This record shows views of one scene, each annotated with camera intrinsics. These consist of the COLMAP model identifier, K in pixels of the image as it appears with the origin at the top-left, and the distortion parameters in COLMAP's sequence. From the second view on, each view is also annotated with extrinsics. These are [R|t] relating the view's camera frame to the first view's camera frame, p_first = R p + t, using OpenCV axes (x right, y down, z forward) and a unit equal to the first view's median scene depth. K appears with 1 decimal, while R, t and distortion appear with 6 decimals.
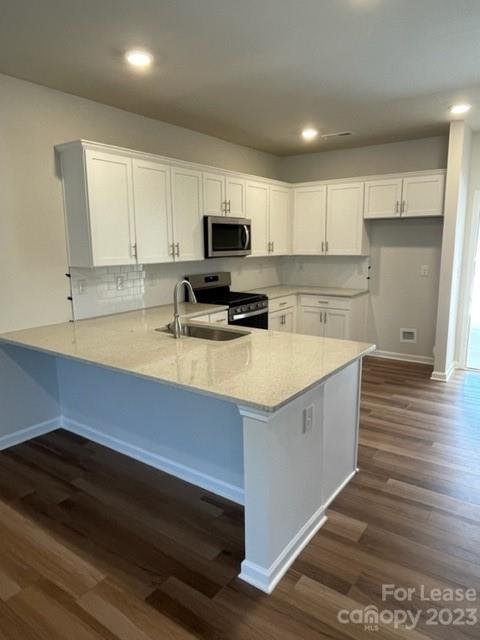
lens RADIAL K [[428.8, 0, 240.0], [0, 428.8, 320.0], [0, 0, 1]] dist [0.030046, 0.001256]
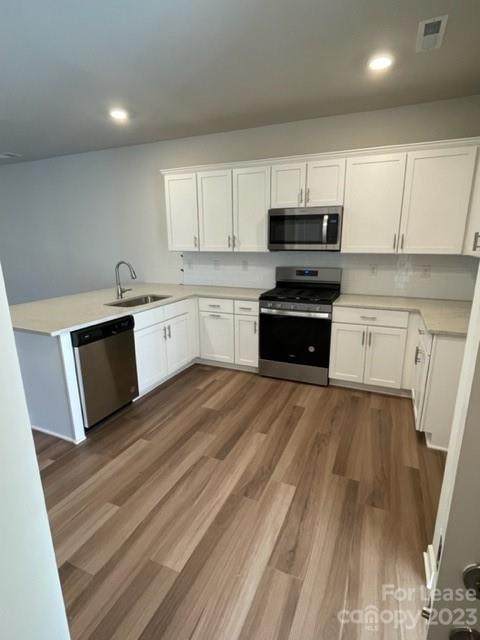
lens RADIAL K [[331.6, 0, 240.0], [0, 331.6, 320.0], [0, 0, 1]] dist [0.000942, -0.000089]
pose [[0.202974, 0.247488, -0.947392, 0.700485], [-0.169059, 0.961860, 0.215047, -0.139645], [0.964479, 0.116516, 0.237073, 0.745030]]
